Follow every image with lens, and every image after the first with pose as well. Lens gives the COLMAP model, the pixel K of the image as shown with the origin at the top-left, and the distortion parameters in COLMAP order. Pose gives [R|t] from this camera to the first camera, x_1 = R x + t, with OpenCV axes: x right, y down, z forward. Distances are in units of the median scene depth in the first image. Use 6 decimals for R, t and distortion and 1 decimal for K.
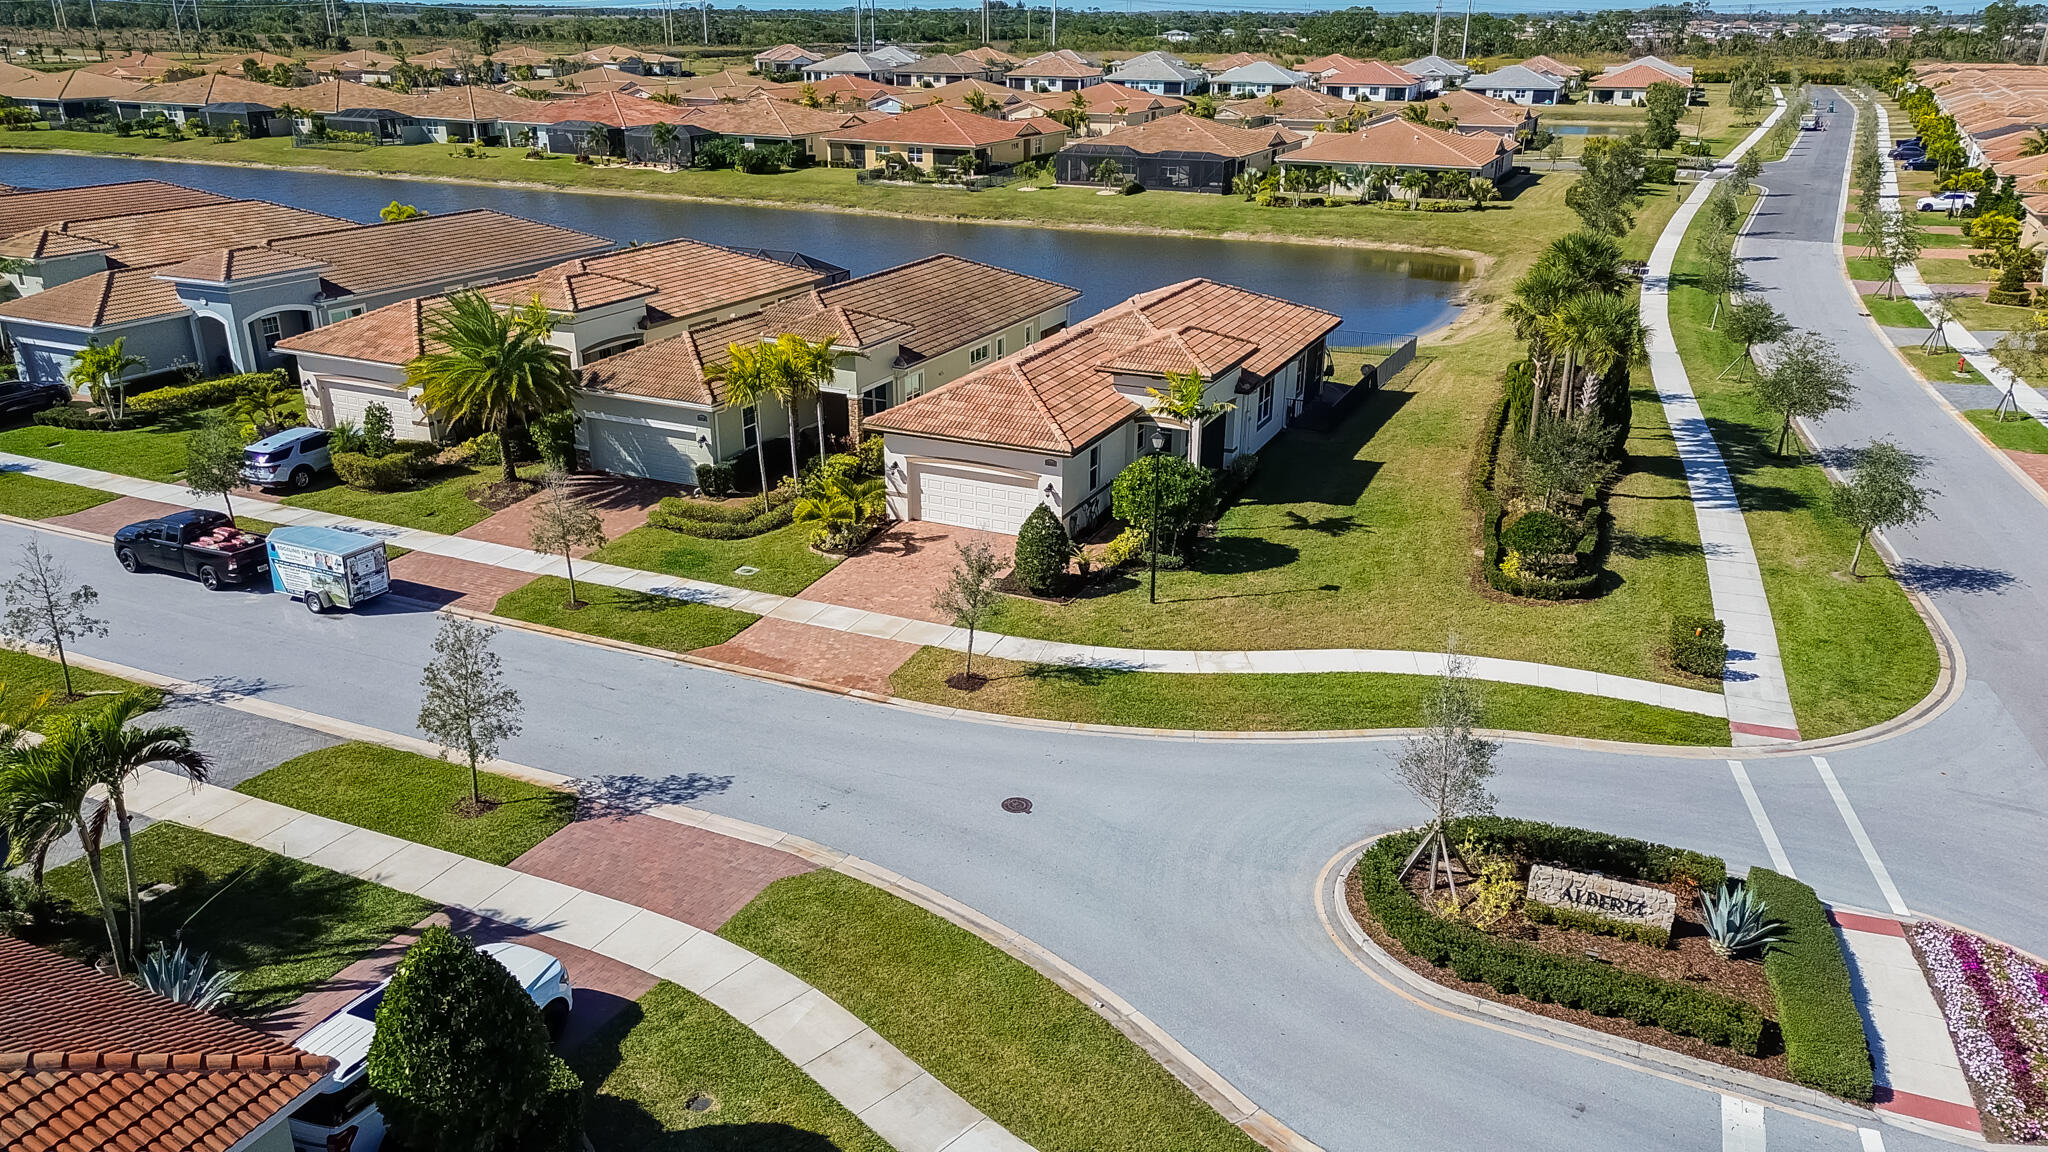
lens RADIAL K [[1448.9, 0, 1024.0], [0, 1448.9, 576.0], [0, 0, 1]] dist [0.079948, -0.087183]
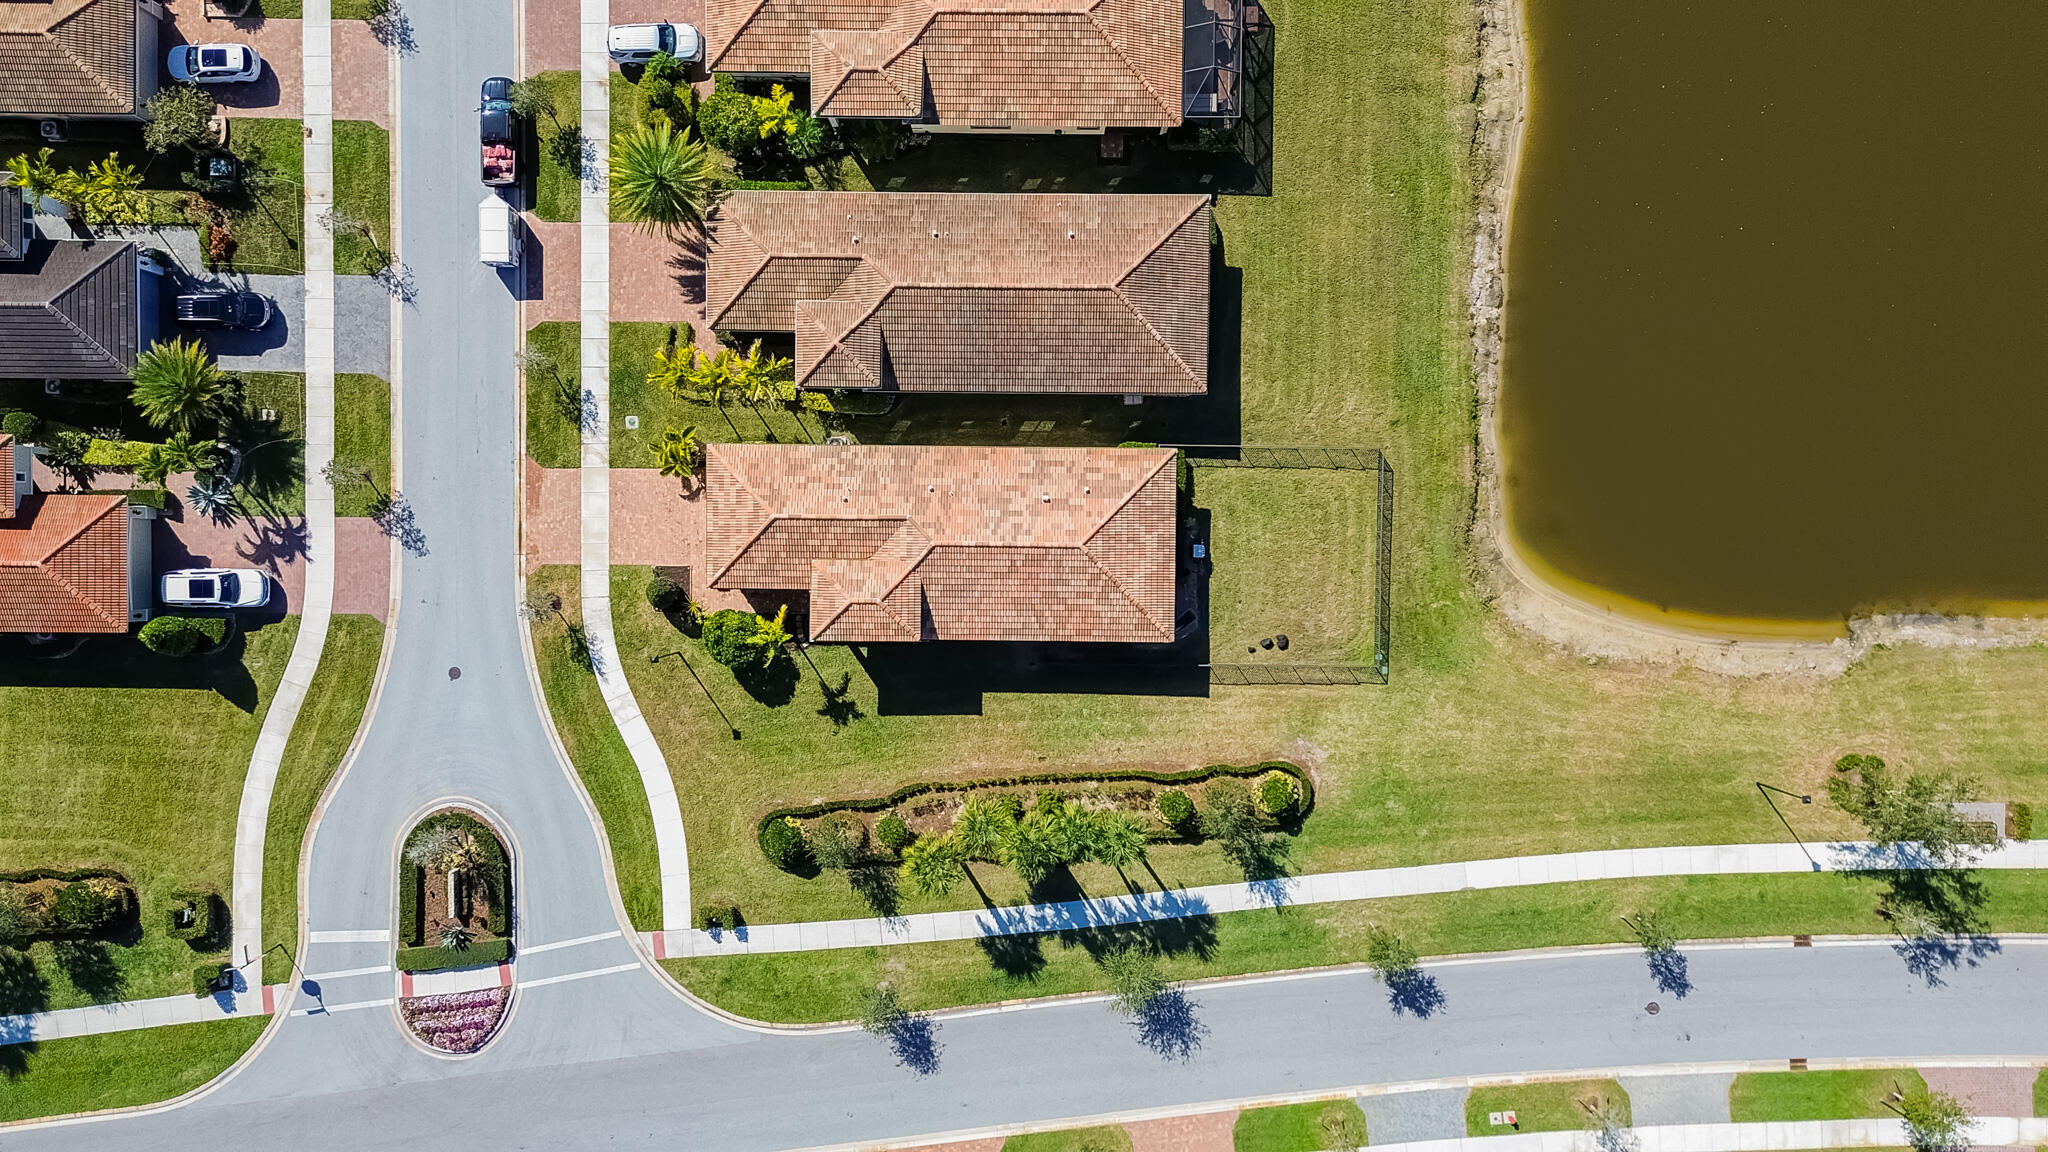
lens RADIAL K [[1448.9, 0, 1024.0], [0, 1448.9, 576.0], [0, 0, 1]] dist [0.079948, -0.087183]
pose [[0.410463, 0.911810, 0.011066, 0.142464], [-0.314642, 0.130229, 0.940234, -1.667378], [0.855874, -0.389413, 0.340348, 0.693440]]
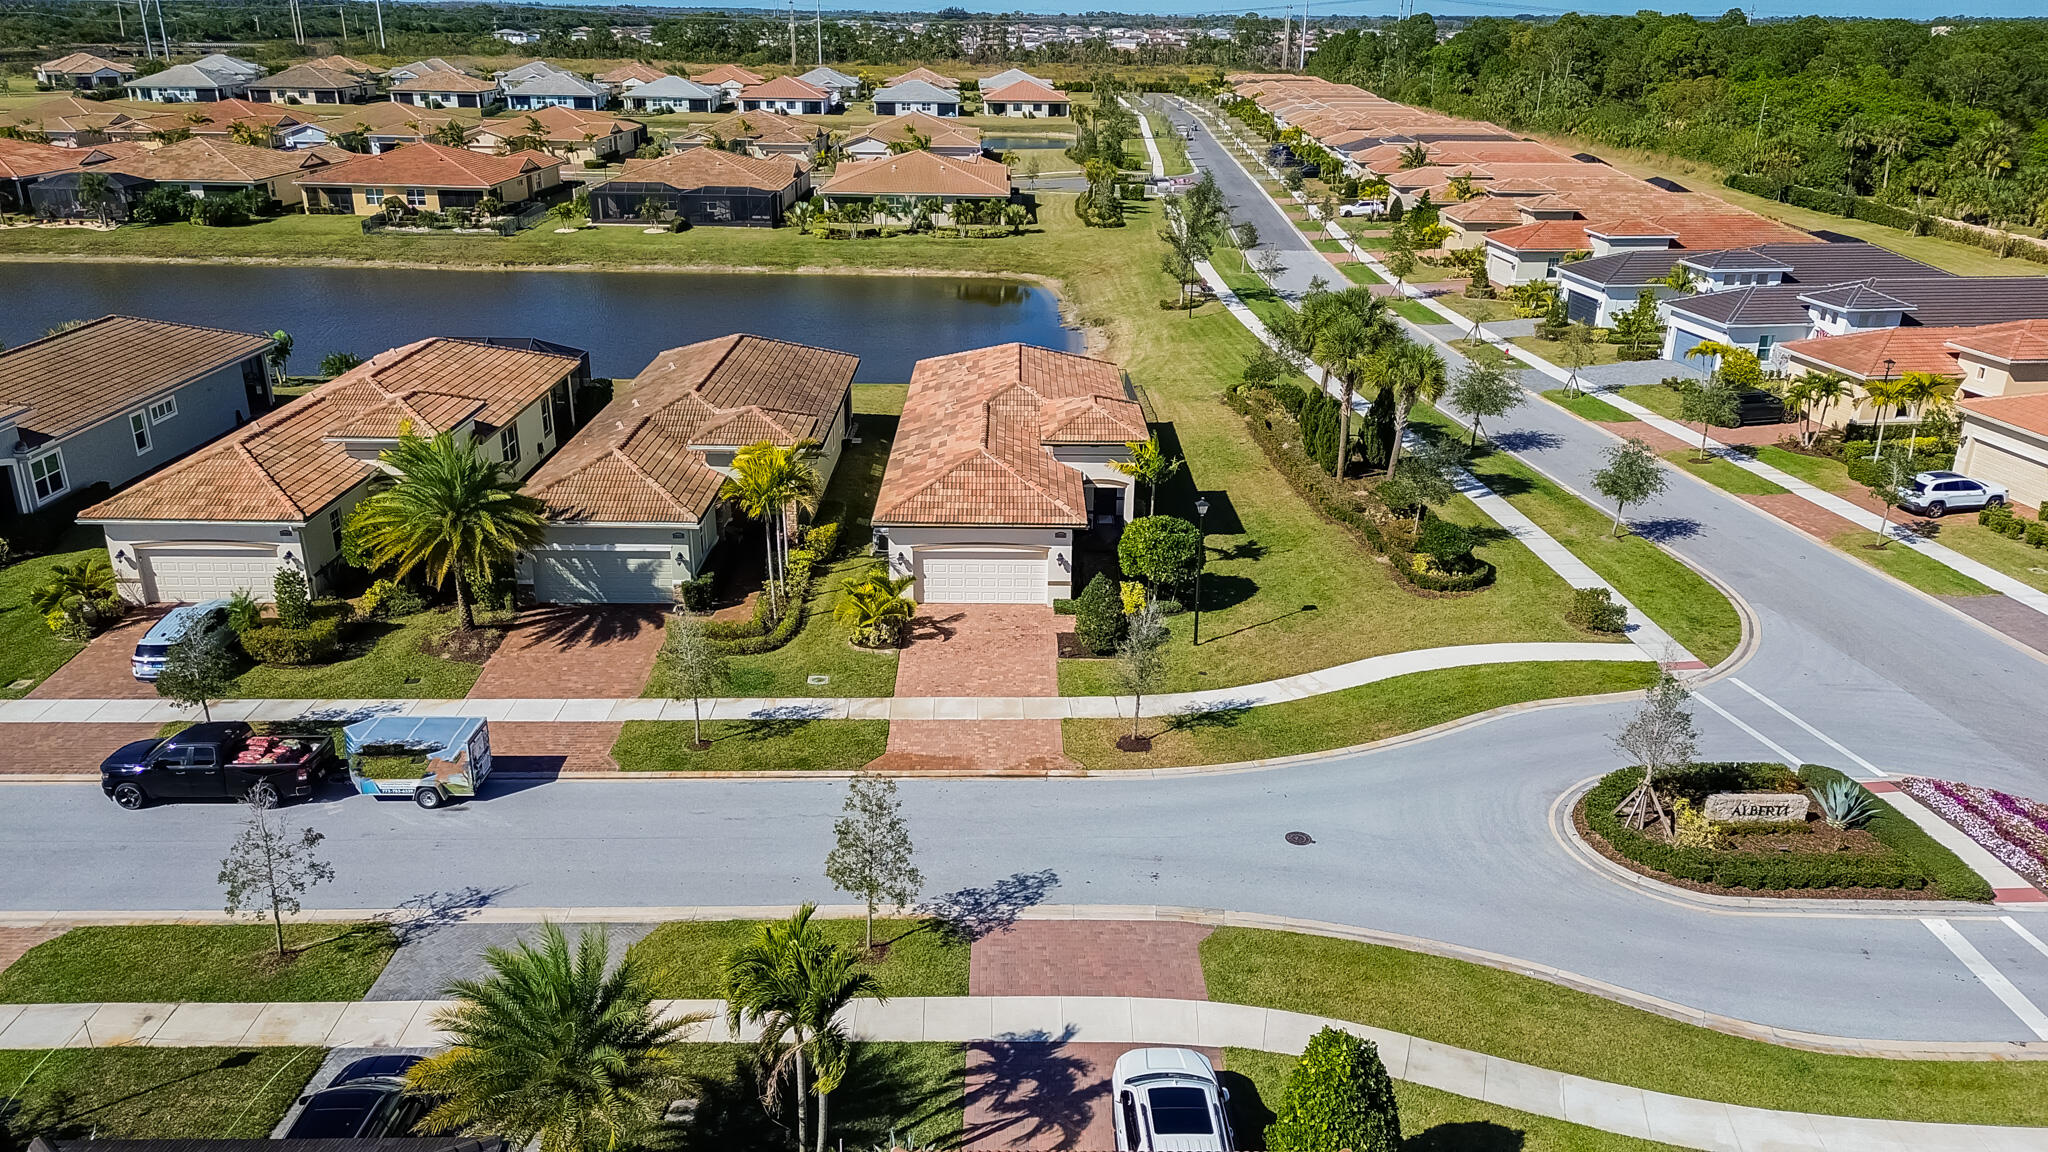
lens RADIAL K [[1448.9, 0, 1024.0], [0, 1448.9, 576.0], [0, 0, 1]] dist [0.079948, -0.087183]
pose [[0.905251, -0.149446, 0.397727, -0.430890], [0.148082, 0.988379, 0.034340, -0.085036], [-0.398237, 0.027810, 0.916861, -0.006193]]
